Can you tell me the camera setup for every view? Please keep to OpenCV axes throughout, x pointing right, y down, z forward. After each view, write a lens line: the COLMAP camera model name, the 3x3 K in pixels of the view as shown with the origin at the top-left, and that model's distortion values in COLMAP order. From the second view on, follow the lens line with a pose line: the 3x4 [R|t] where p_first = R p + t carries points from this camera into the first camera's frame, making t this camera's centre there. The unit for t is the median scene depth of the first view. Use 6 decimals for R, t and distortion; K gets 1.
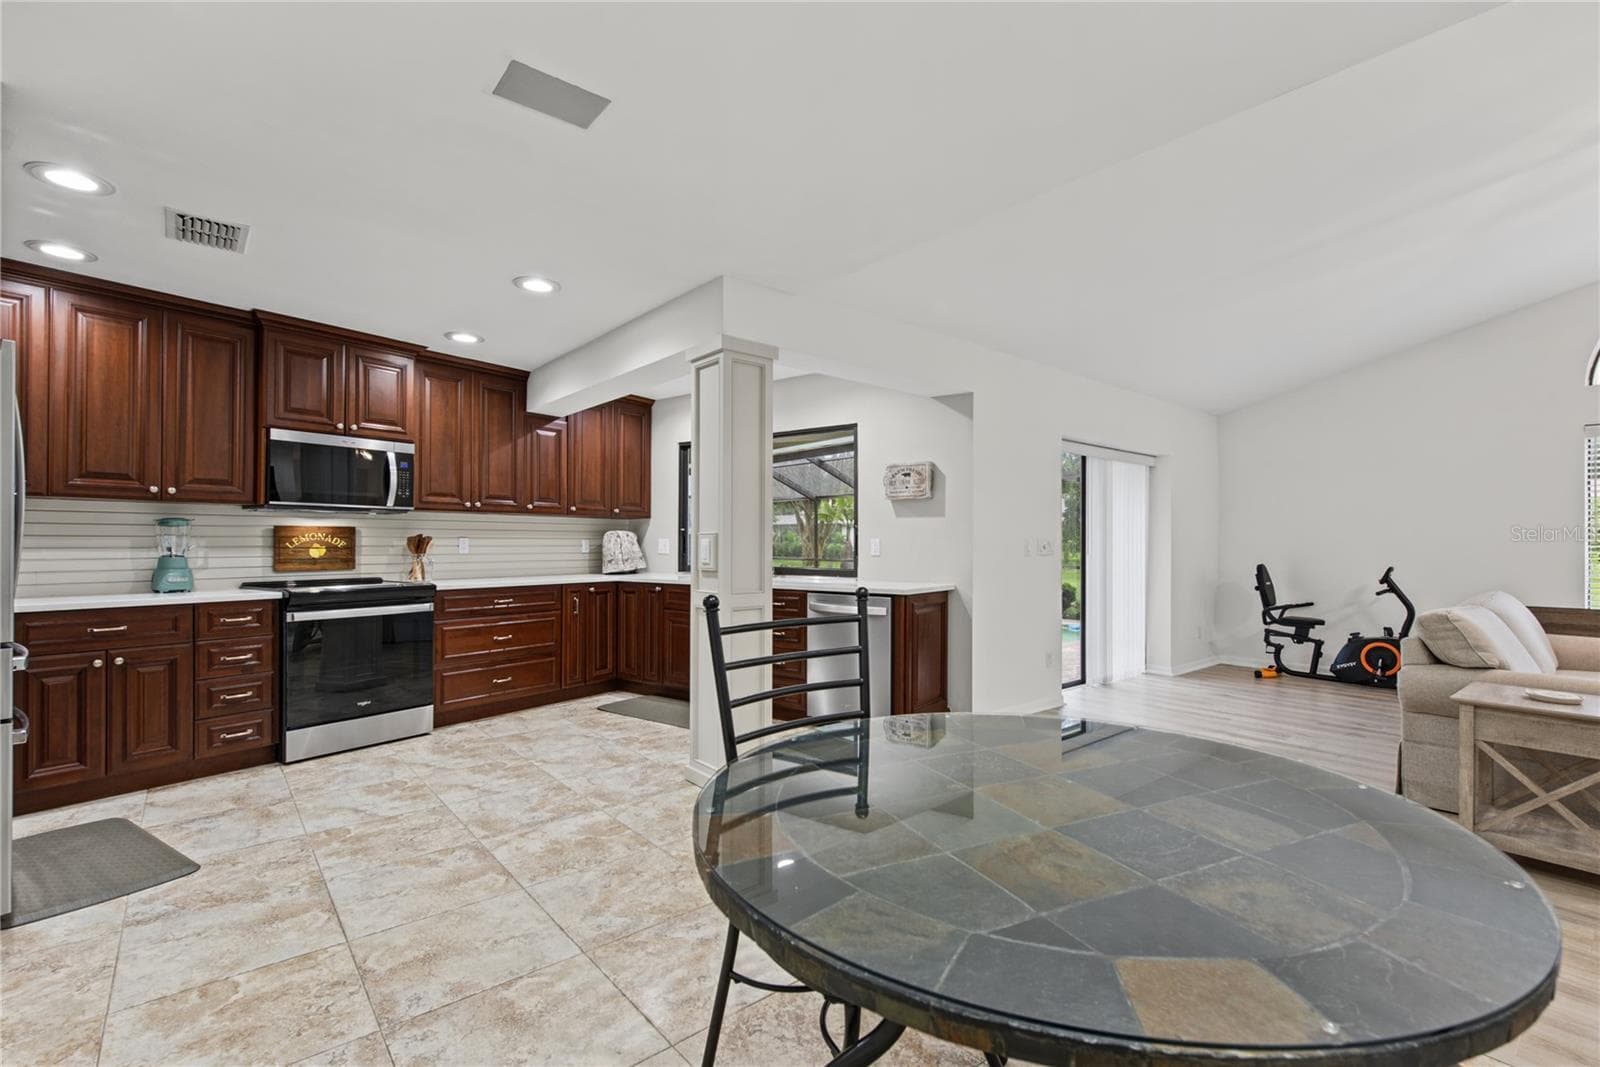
lens RADIAL K [[716.6, 0, 802.0], [0, 716.6, 528.0], [0, 0, 1]] dist [0.004549, -0.001210]
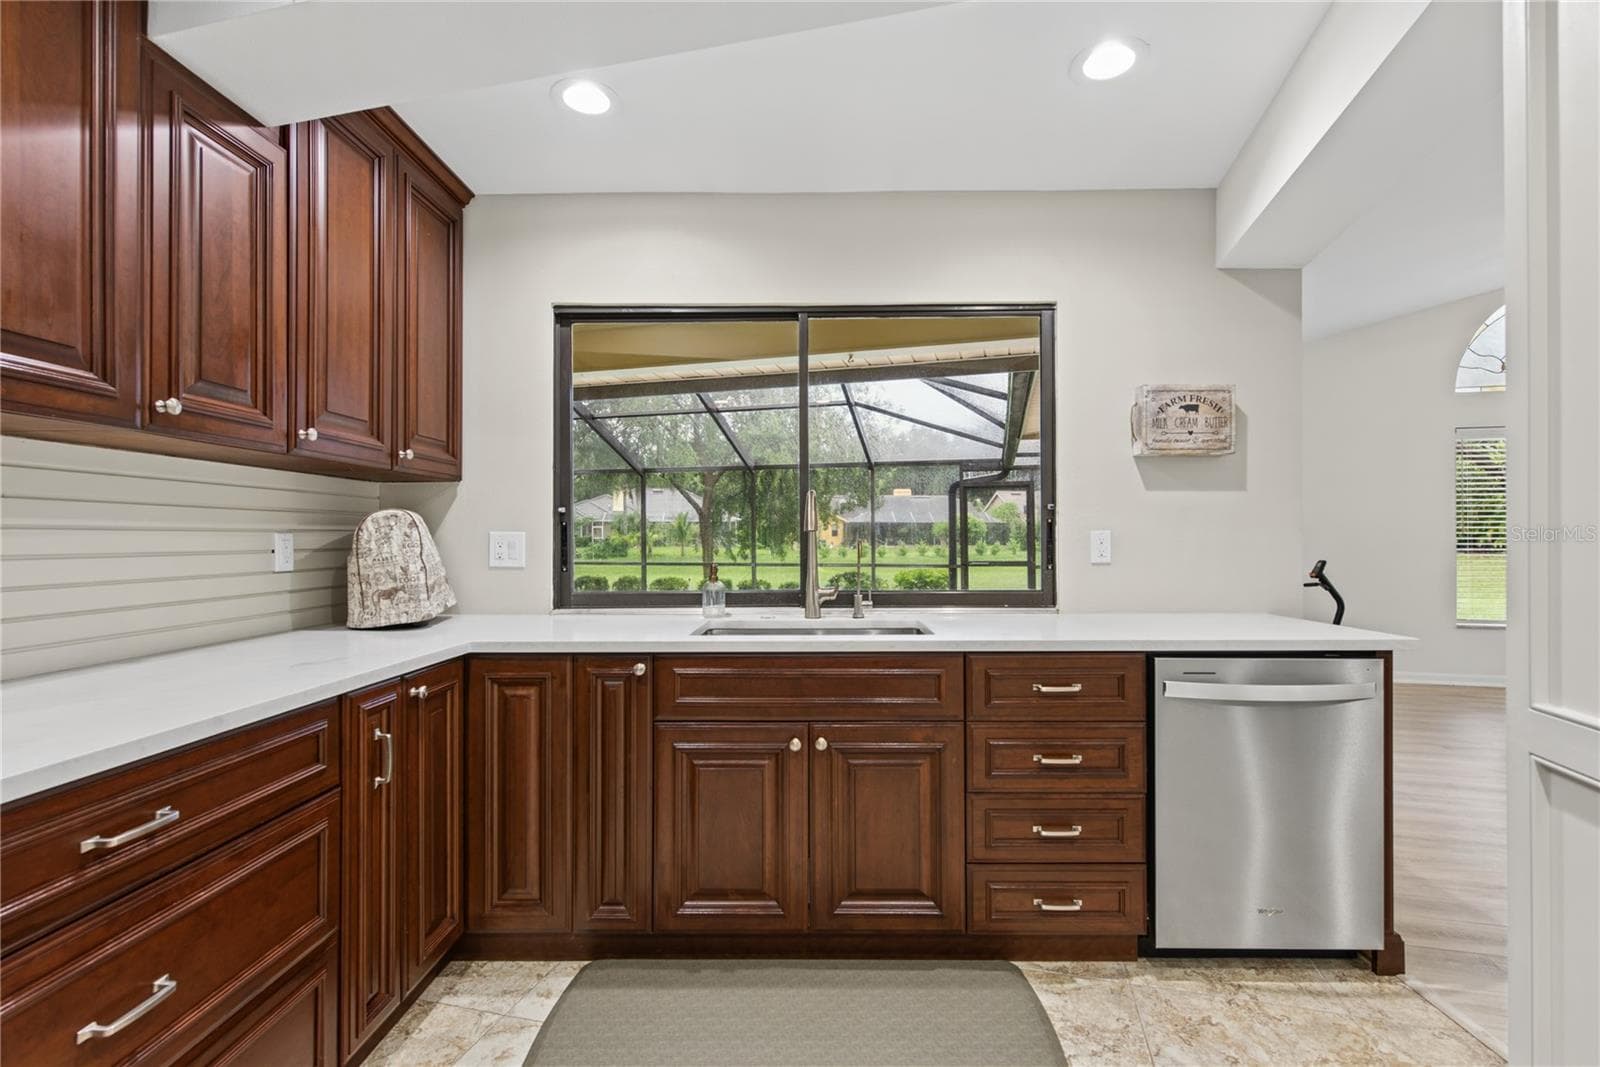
lens RADIAL K [[716.6, 0, 802.8], [0, 716.6, 534.1], [0, 0, 1]] dist [0.004549, -0.001210]
pose [[0.813229, -0.002006, 0.581940, -0.388202], [-0.007440, 0.999876, 0.013843, 0.012441], [-0.581896, -0.015587, 0.813114, 0.736485]]
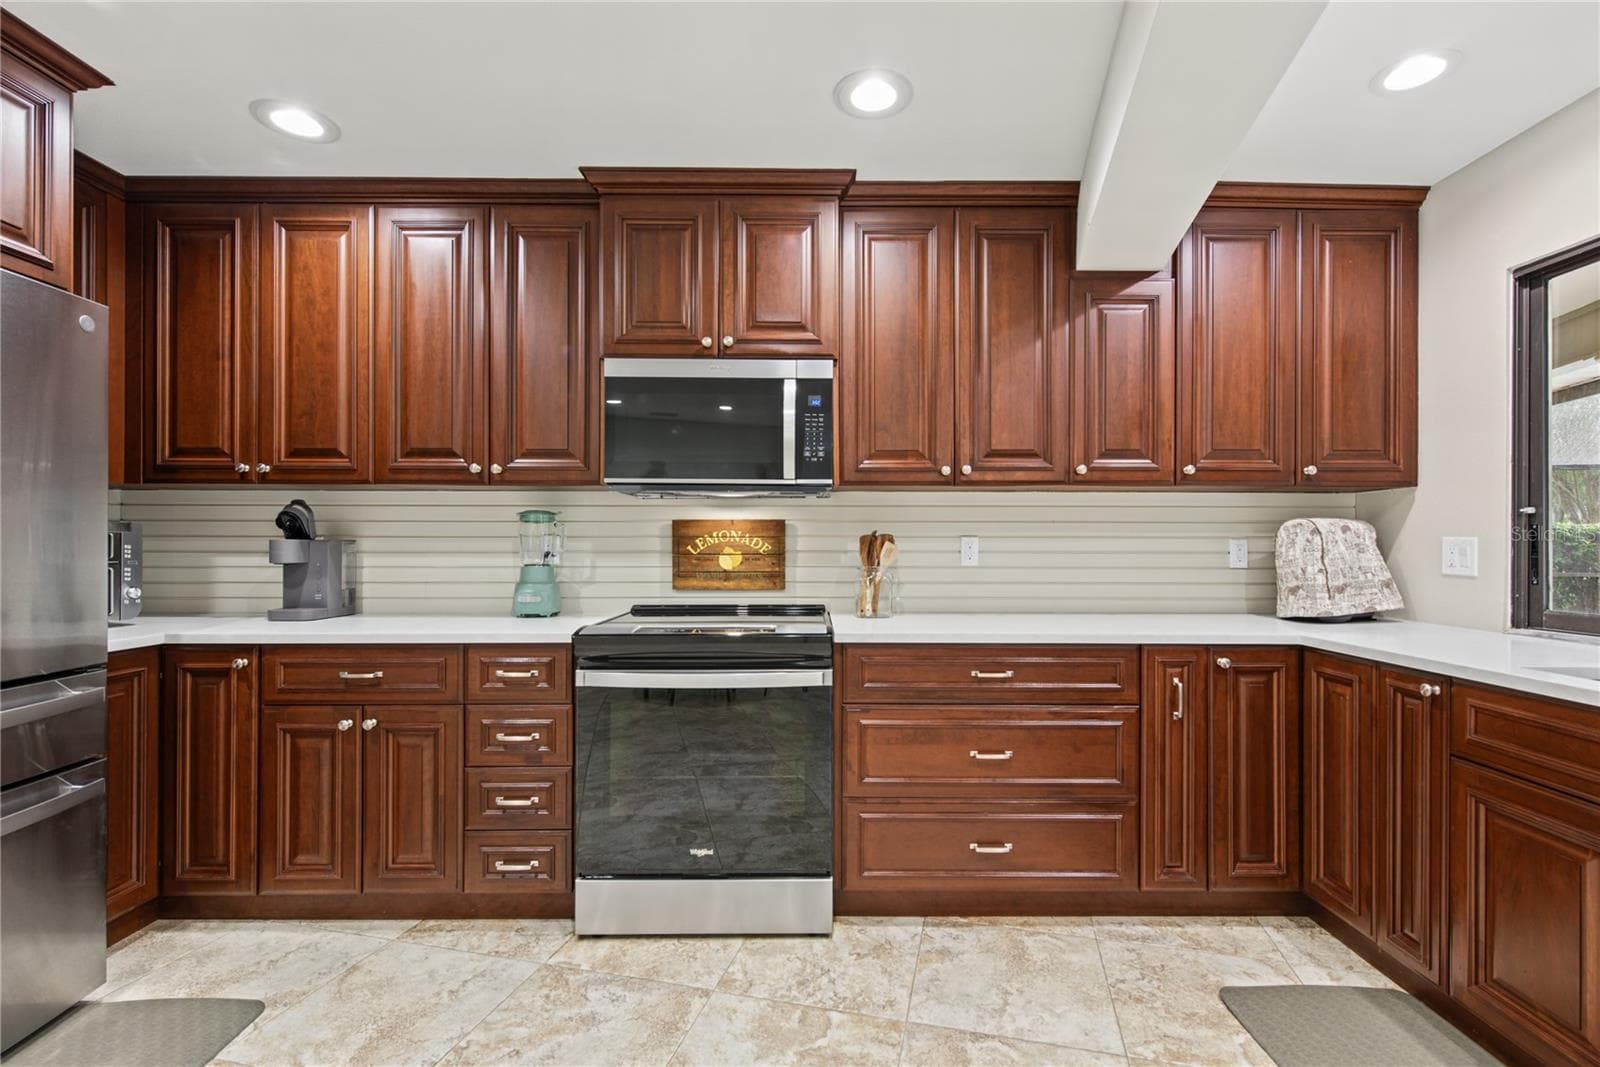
lens RADIAL K [[716.6, 0, 824.2], [0, 716.6, 541.8], [0, 0, 1]] dist [0.004549, -0.001210]
pose [[0.599823, -0.001957, -0.800130, -0.117471], [0.015208, 0.999844, 0.008955, 0.011970], [0.799988, -0.017540, 0.599760, 0.655225]]
